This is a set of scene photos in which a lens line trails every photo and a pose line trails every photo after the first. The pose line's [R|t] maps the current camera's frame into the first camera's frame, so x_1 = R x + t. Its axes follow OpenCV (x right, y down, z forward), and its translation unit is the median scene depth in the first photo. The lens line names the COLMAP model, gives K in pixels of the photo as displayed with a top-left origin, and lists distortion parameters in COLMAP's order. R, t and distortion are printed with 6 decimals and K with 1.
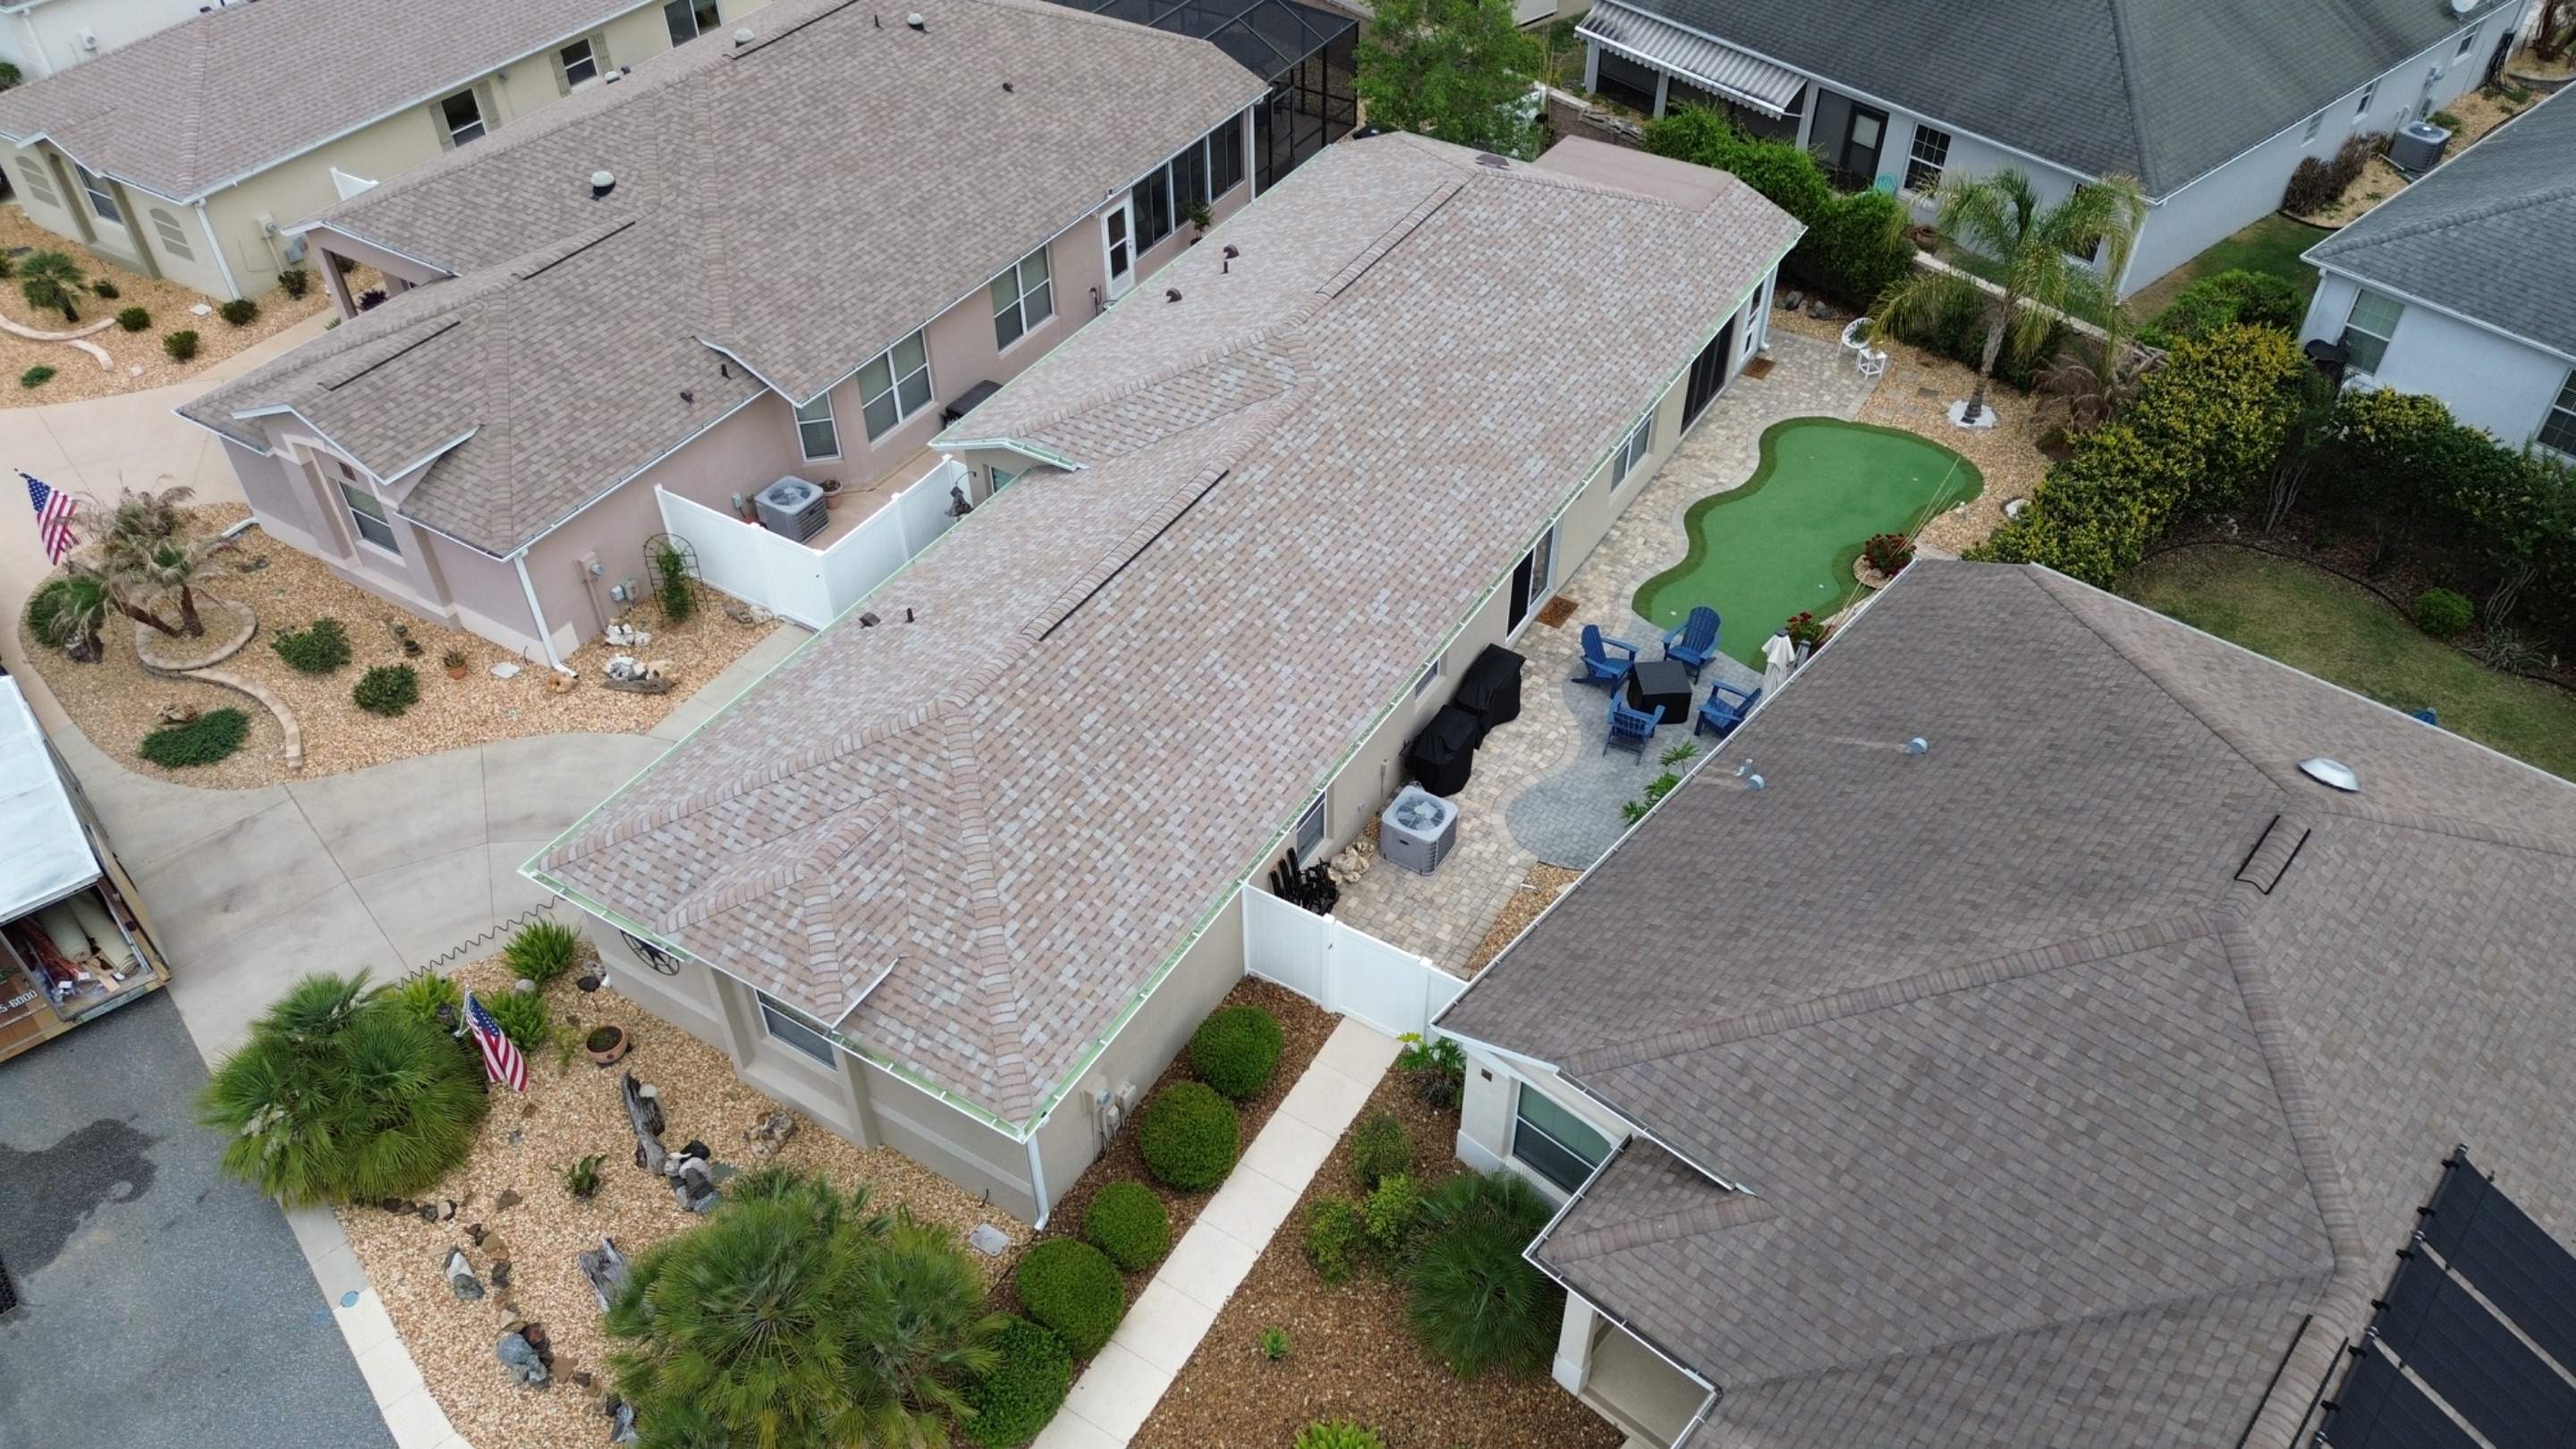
lens RADIAL K [[1842.7, 0, 1280.3], [0, 1842.7, 711.5], [0, 0, 1]] dist [0.076330, -0.083617]
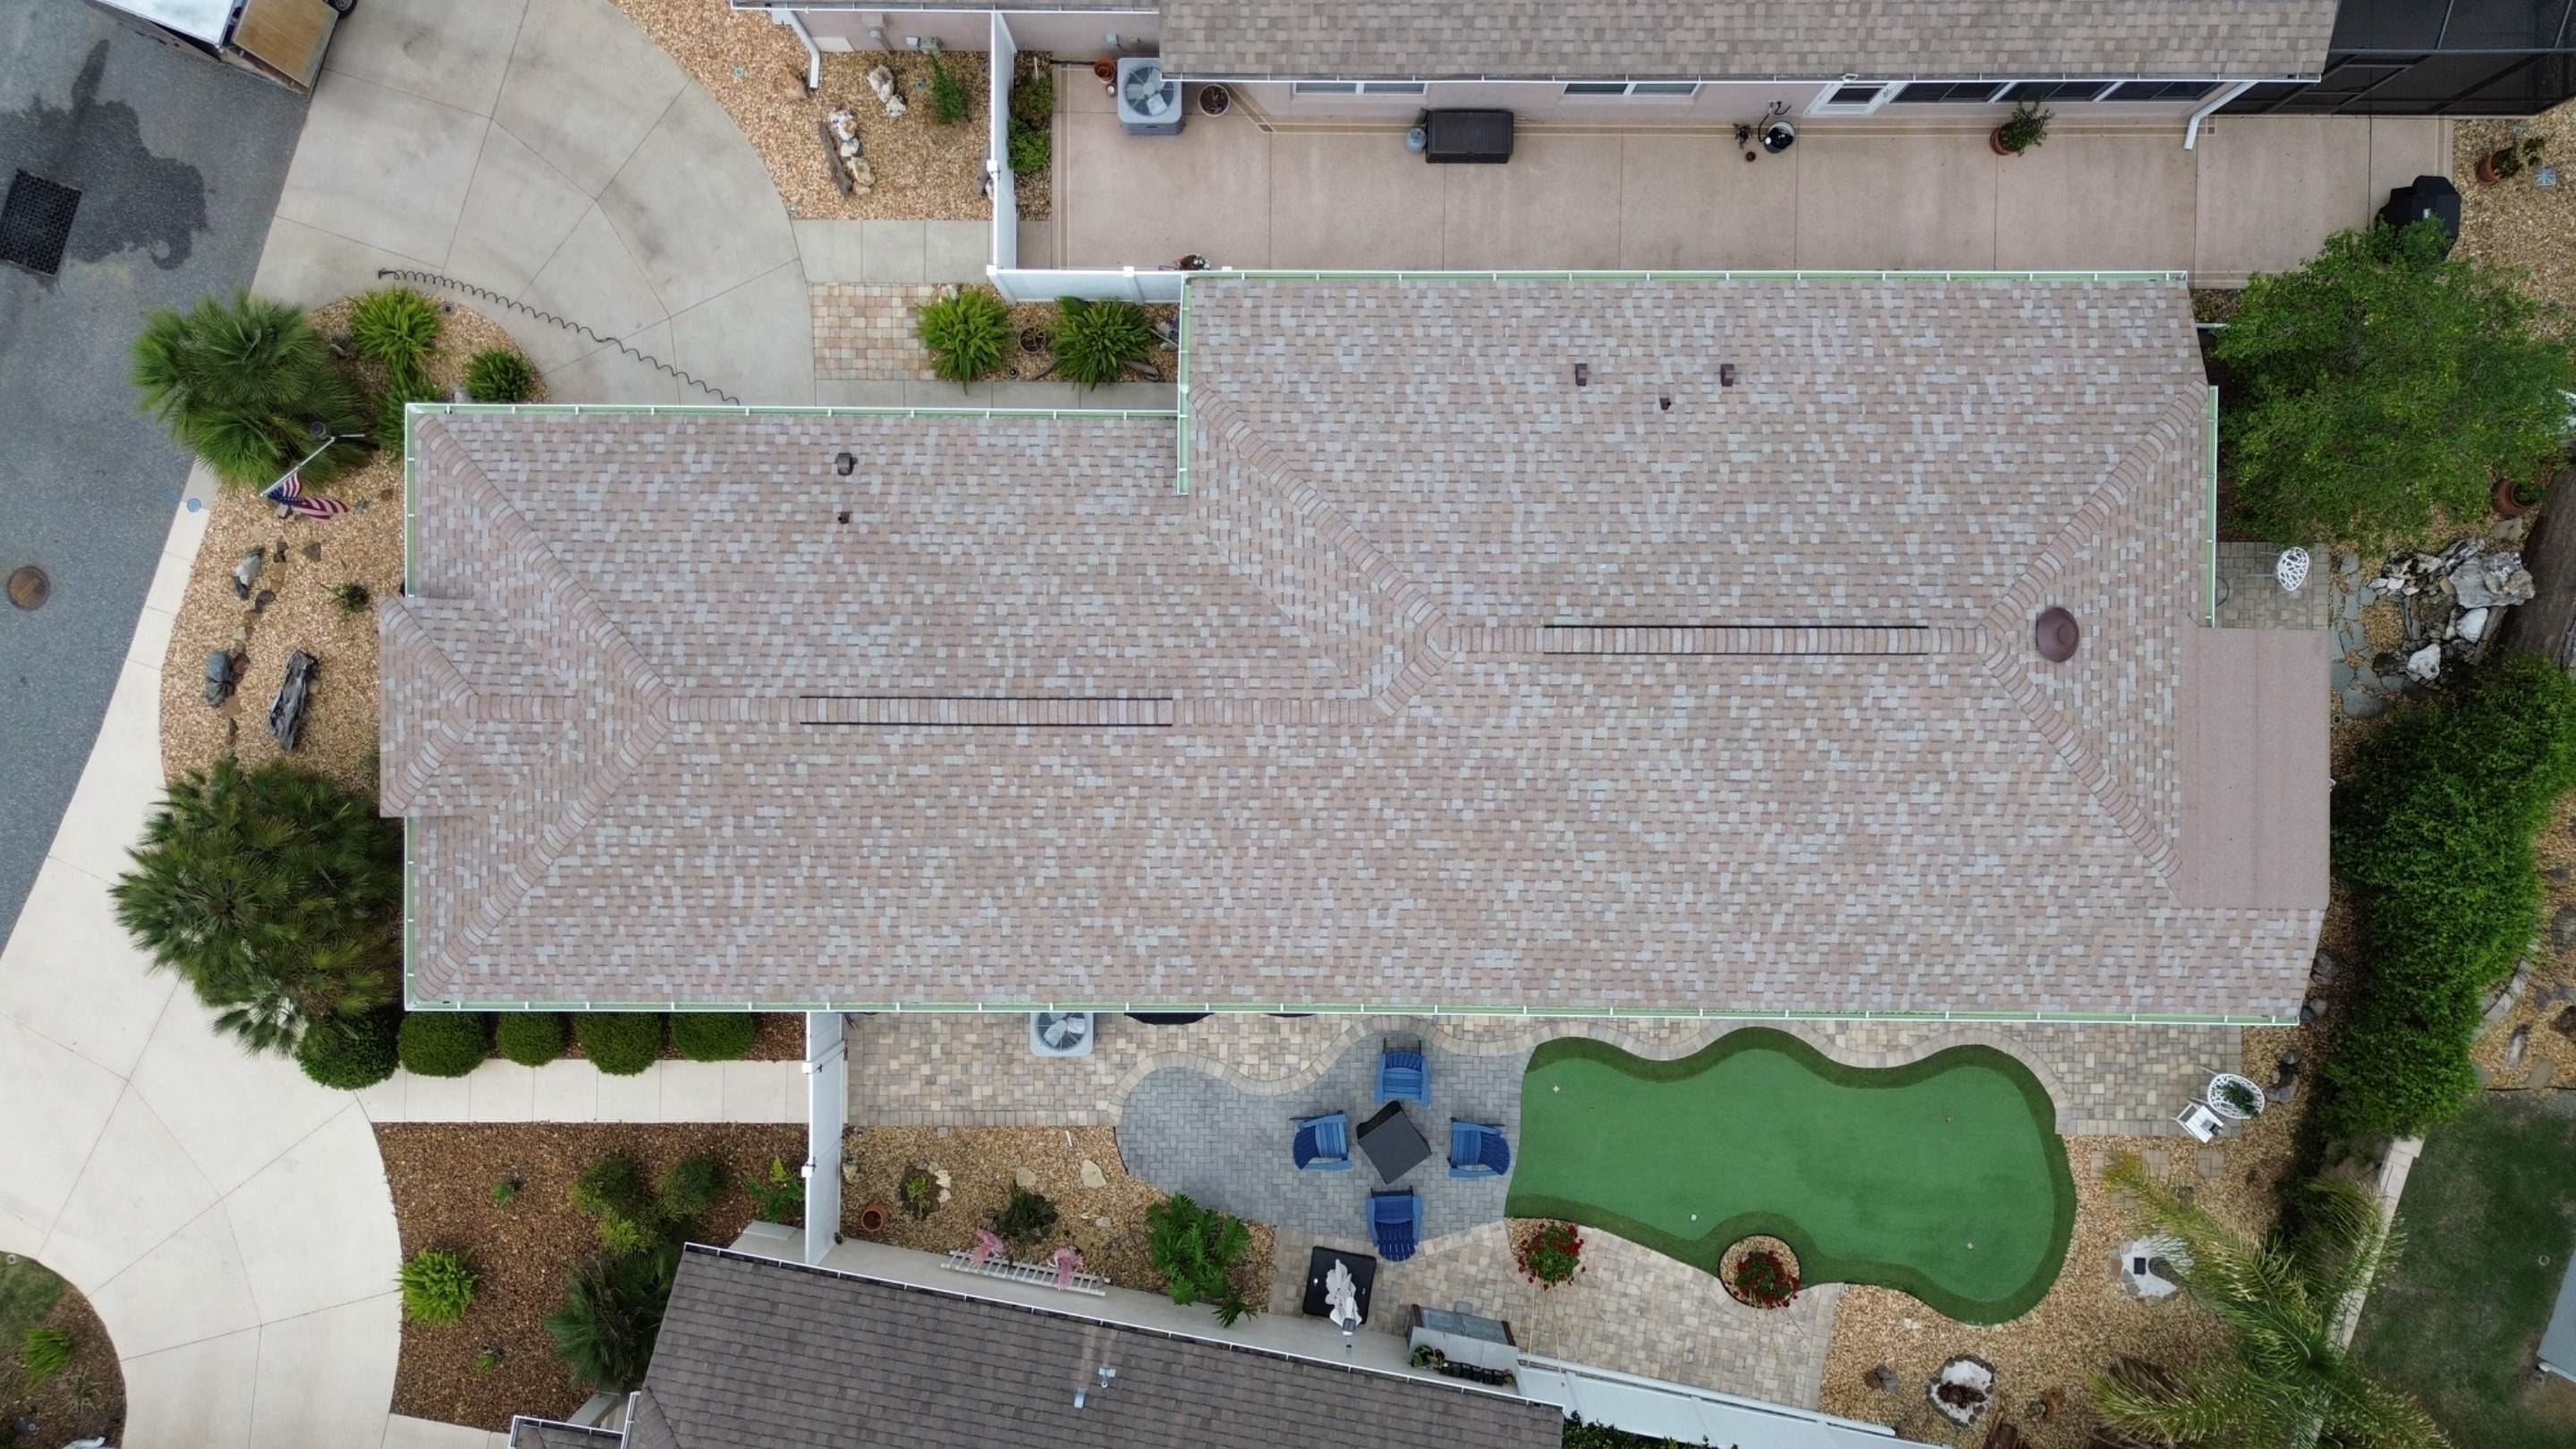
lens RADIAL K [[1820.6, 0, 1279.7], [0, 1820.6, 726.9], [0, 0, 1]] dist [0.077419, -0.085241]
pose [[0.519250, 0.854528, 0.012722, -0.011408], [-0.567631, 0.333714, 0.752616, -0.742753], [0.638885, -0.398017, 0.658337, 0.457942]]
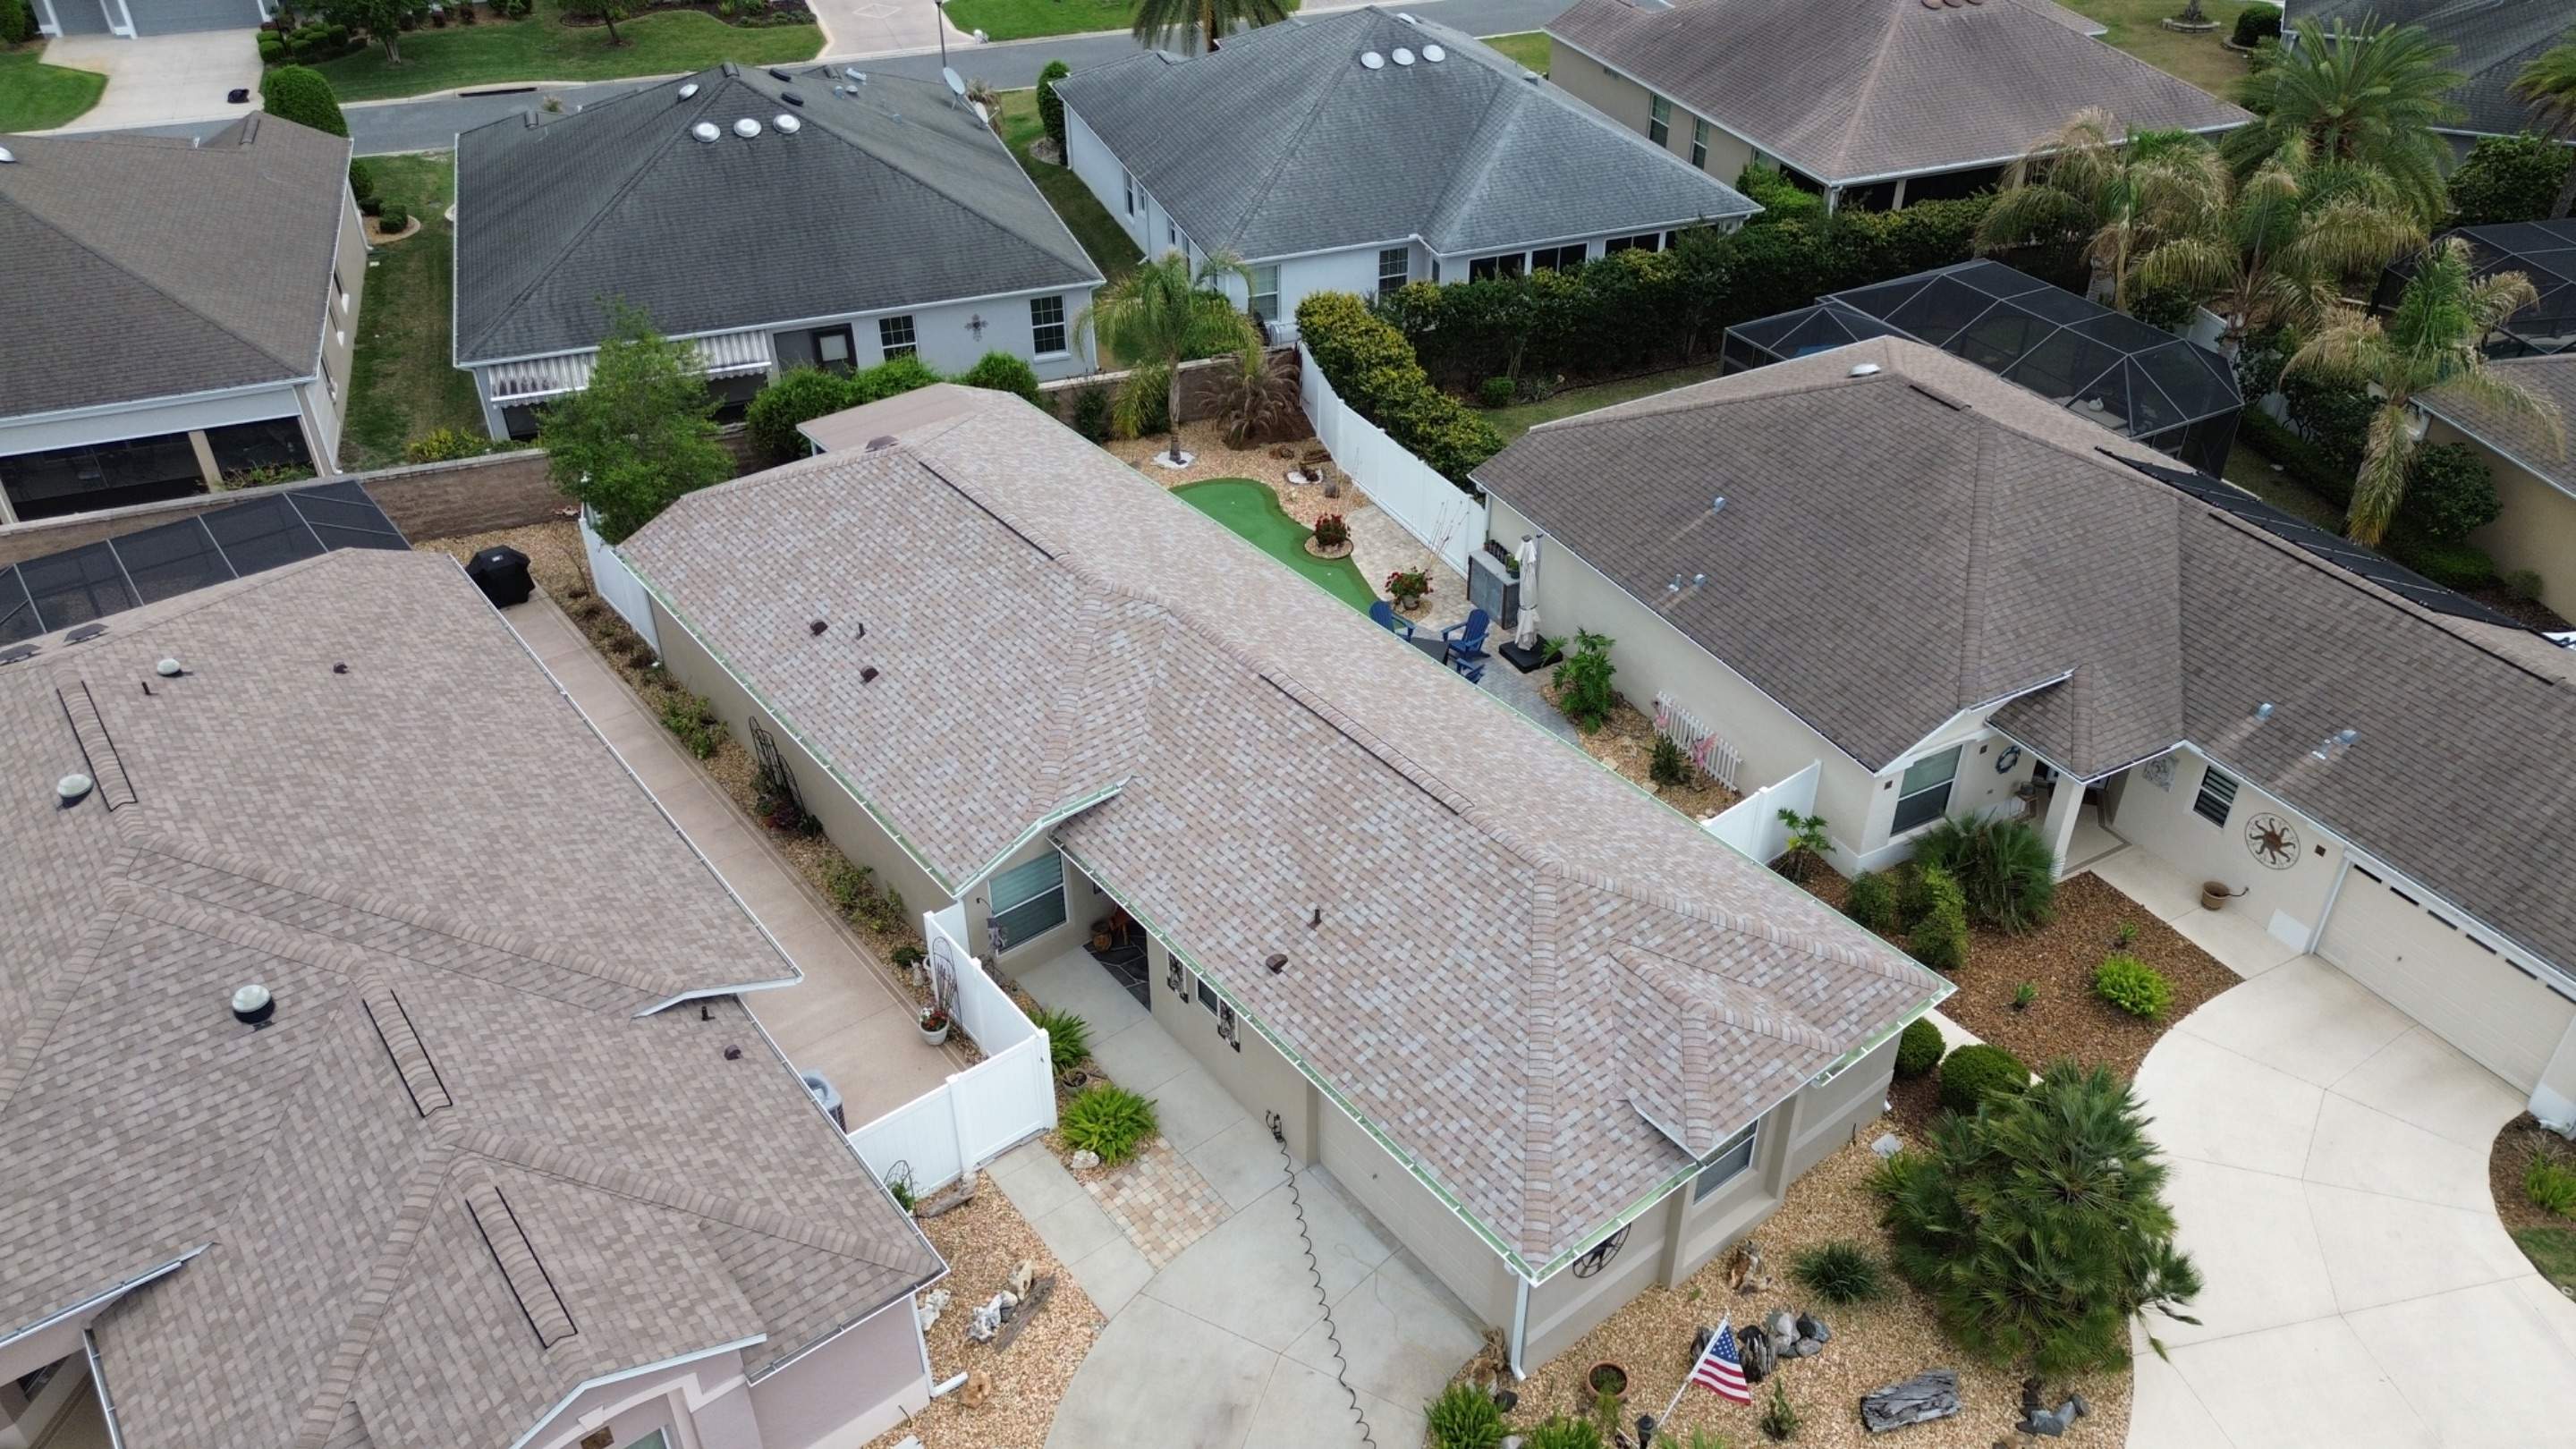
lens RADIAL K [[1820.6, 0, 1279.7], [0, 1820.6, 726.9], [0, 0, 1]] dist [0.077419, -0.085241]
pose [[0.349448, -0.530133, 0.772558, -0.816026], [0.625906, 0.745656, 0.228559, -0.326711], [-0.697229, 0.403679, 0.592381, 0.365424]]
